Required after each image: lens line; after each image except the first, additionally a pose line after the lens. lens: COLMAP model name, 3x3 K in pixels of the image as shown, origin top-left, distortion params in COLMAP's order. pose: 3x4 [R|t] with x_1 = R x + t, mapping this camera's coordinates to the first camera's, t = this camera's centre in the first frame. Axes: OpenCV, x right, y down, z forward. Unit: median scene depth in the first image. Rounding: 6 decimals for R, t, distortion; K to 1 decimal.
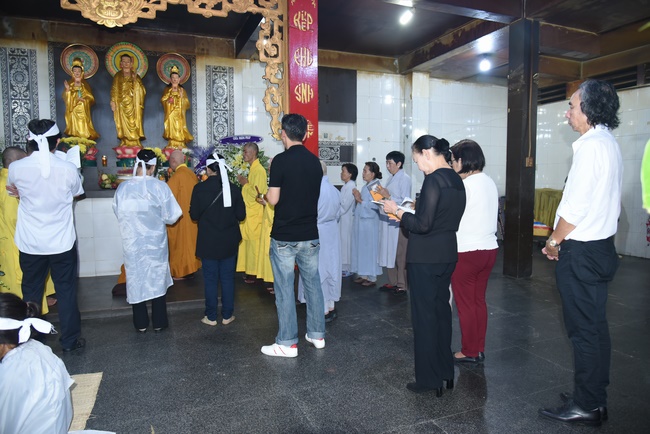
lens RADIAL K [[437.3, 0, 325.0], [0, 437.3, 217.0], [0, 0, 1]] dist [-0.052868, 0.016652]
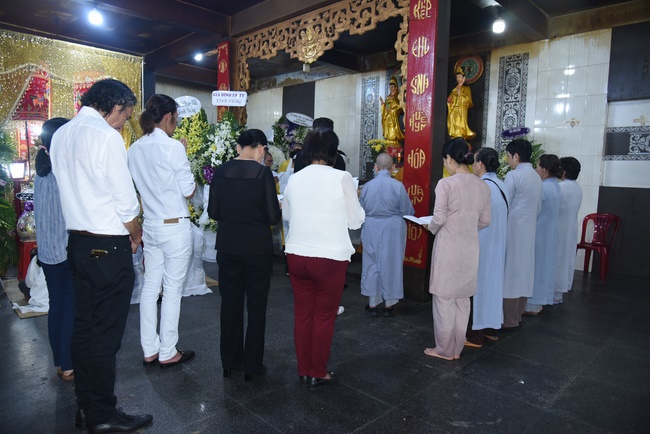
lens RADIAL K [[437.3, 0, 325.0], [0, 437.3, 217.0], [0, 0, 1]] dist [-0.052868, 0.016652]
pose [[0.393183, 0.107401, -0.913166, 0.524916], [-0.099960, 0.992261, 0.073664, -0.030728], [0.914010, 0.062316, 0.400876, 0.301409]]
